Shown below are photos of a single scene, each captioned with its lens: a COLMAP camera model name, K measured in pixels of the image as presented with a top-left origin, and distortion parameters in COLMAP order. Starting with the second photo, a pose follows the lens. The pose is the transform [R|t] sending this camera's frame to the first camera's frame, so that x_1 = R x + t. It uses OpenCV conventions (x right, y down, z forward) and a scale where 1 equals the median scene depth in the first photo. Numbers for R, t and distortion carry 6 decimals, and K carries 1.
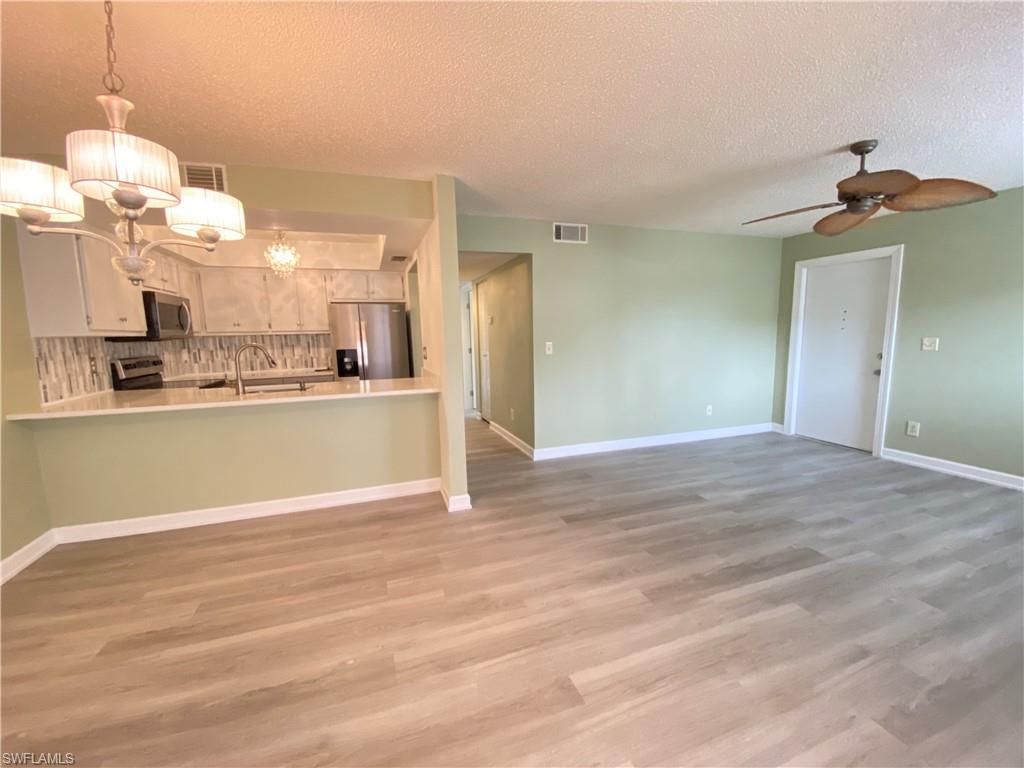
lens RADIAL K [[411.2, 0, 510.7], [0, 411.2, 388.5], [0, 0, 1]] dist [0.030582, -0.027626]
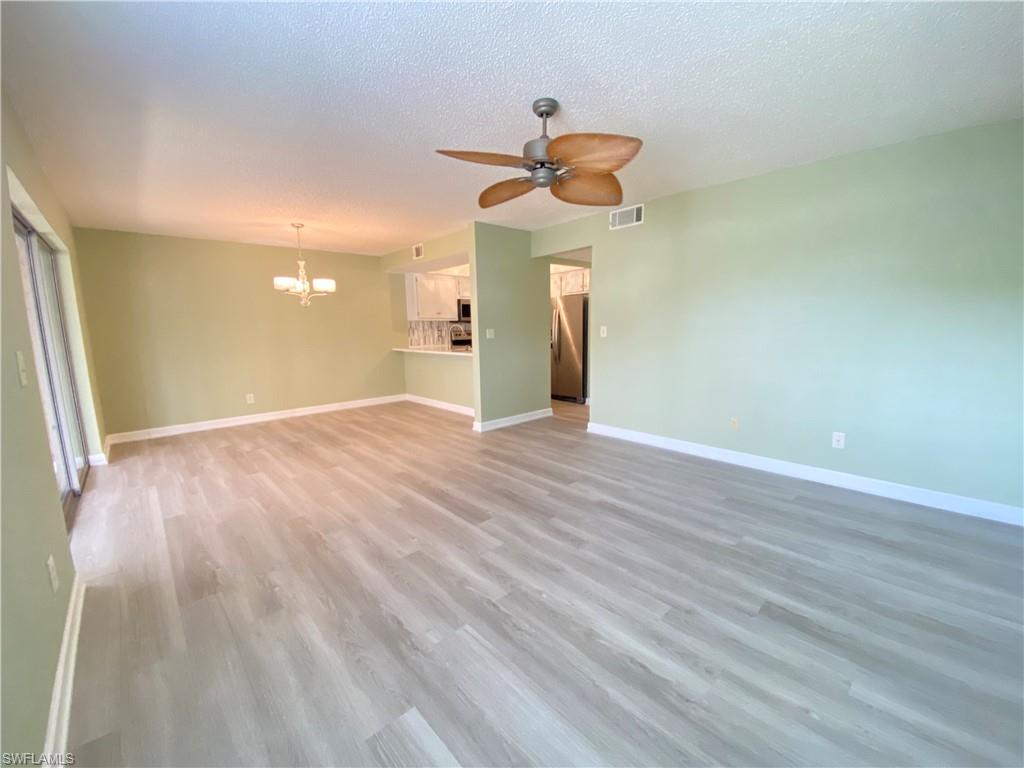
lens RADIAL K [[411.2, 0, 510.7], [0, 411.2, 388.5], [0, 0, 1]] dist [0.030582, -0.027626]
pose [[0.390483, 0.152147, -0.907951, 1.339072], [-0.110577, 0.986860, 0.117814, -0.068381], [0.913945, 0.054394, 0.402176, 0.471802]]
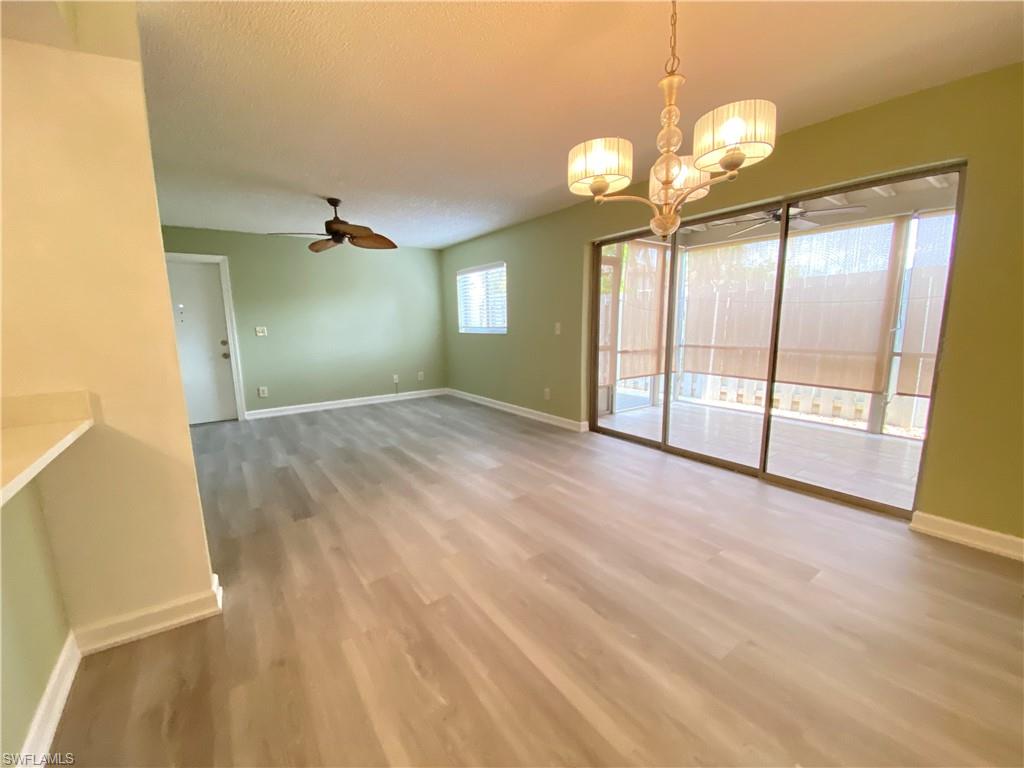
lens RADIAL K [[411.2, 0, 510.7], [0, 411.2, 388.5], [0, 0, 1]] dist [0.030582, -0.027626]
pose [[-0.278853, -0.129399, 0.951576, -0.765294], [0.151632, 0.972518, 0.176682, -0.045265], [-0.948287, 0.193558, -0.251569, 0.695612]]
